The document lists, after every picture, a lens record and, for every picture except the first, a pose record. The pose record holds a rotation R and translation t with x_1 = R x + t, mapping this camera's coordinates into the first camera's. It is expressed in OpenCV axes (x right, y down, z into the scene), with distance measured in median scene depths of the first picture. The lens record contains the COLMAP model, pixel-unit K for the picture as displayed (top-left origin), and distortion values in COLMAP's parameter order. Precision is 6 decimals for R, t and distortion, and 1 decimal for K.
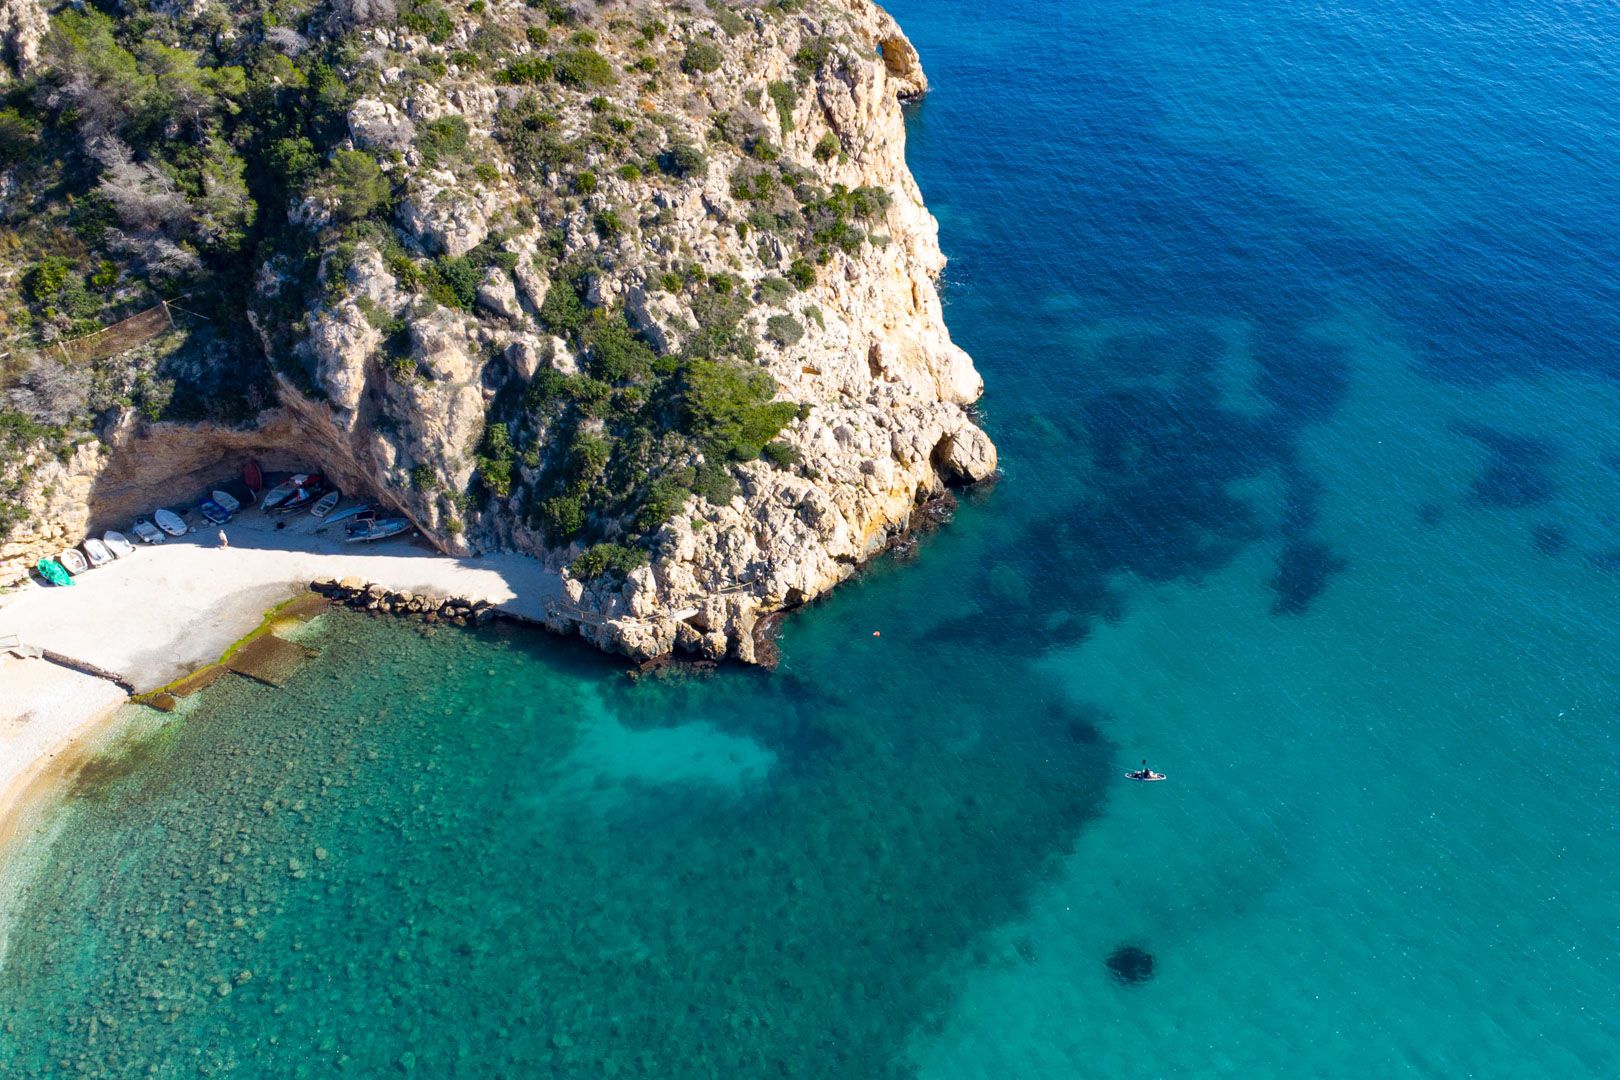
lens RADIAL K [[1601.0, 0, 785.5], [0, 1601.0, 546.5], [0, 0, 1]] dist [0.010286, -0.001628]
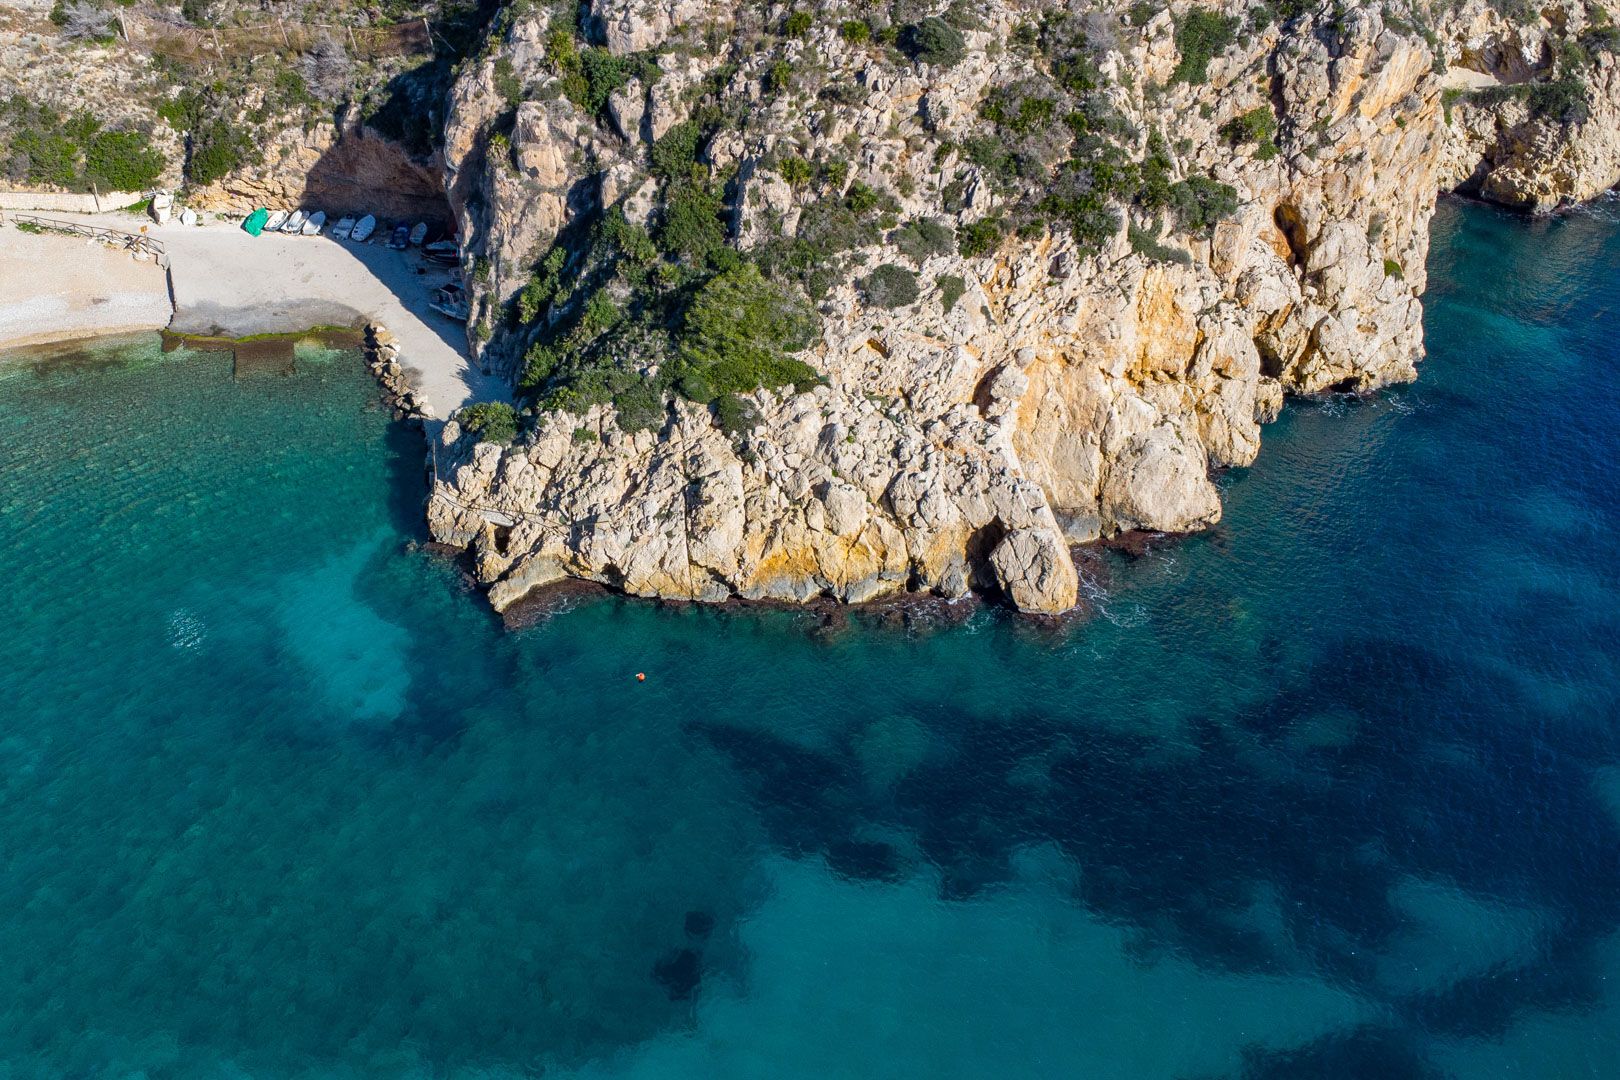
lens RADIAL K [[1368.0, 0, 810.0], [0, 1368.0, 540.0], [0, 0, 1]] dist [0.014581, -0.002149]
pose [[0.588866, 0.467785, -0.659101, 0.457835], [-0.470359, 0.861512, 0.191207, -0.144117], [0.657267, 0.197419, 0.727342, 0.576588]]
